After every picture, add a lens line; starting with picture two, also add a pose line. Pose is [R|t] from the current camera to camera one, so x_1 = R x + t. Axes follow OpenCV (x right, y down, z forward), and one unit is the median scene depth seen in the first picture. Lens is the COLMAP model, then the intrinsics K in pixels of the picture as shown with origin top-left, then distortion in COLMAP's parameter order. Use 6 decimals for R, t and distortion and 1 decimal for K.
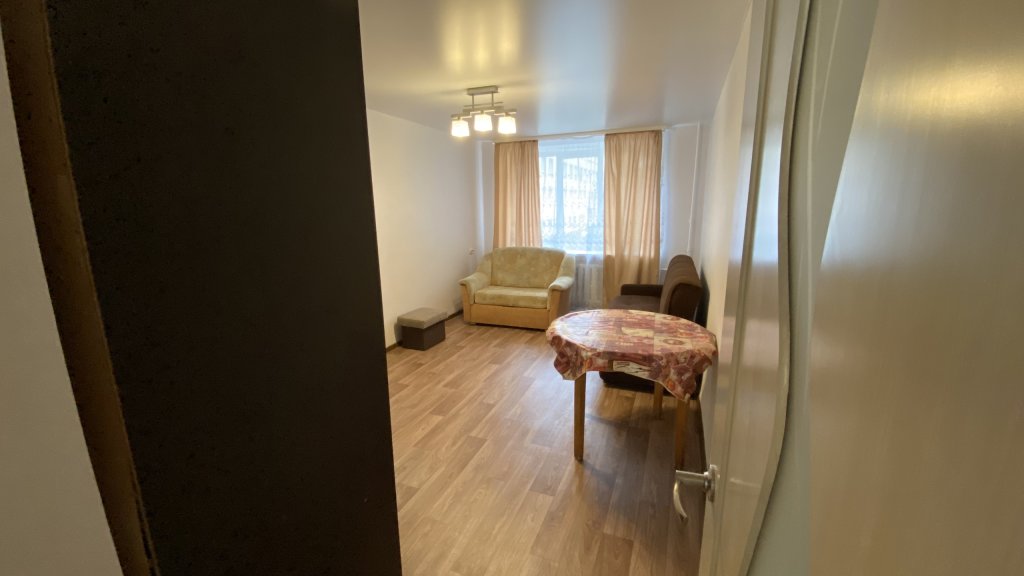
lens RADIAL K [[405.8, 0, 512.0], [0, 405.8, 288.0], [0, 0, 1]] dist [0.047385, -0.000004]
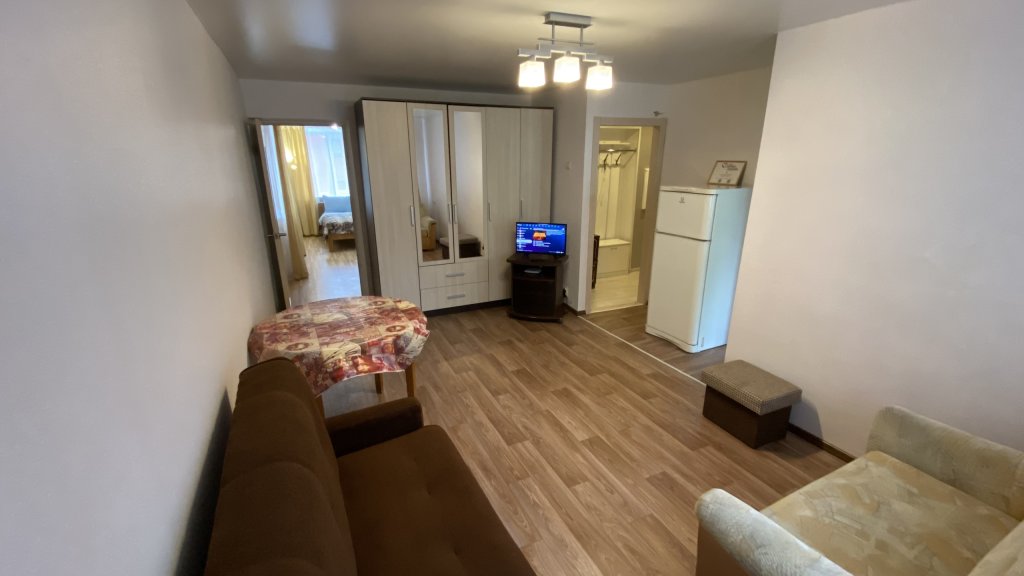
lens RADIAL K [[442.2, 0, 512.0], [0, 442.2, 288.0], [0, 0, 1]] dist [0.055916, -0.000091]
pose [[-0.672639, 0.231938, -0.702682, 0.596055], [-0.134476, 0.895480, 0.424301, -0.387040], [0.727649, 0.379895, -0.571145, 1.500879]]
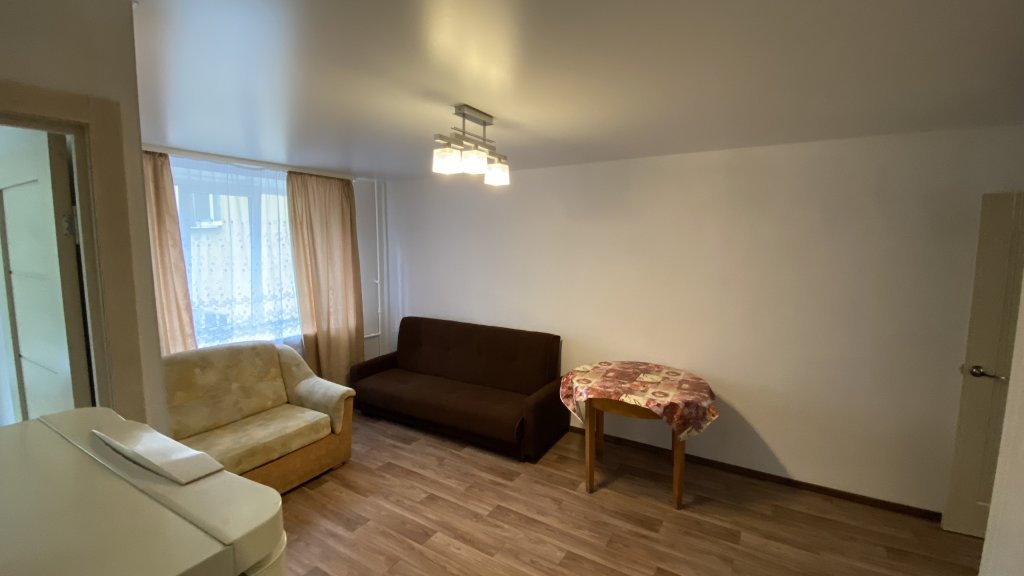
lens RADIAL K [[433.9, 0, 499.8], [0, 433.9, 288.7], [0, 0, 1]] dist [0.013639, -0.000405]
pose [[0.187356, -0.095156, 0.977672, -0.766656], [0.194806, 0.979127, 0.057966, -0.237274], [-0.962782, 0.179597, 0.201982, 0.856660]]
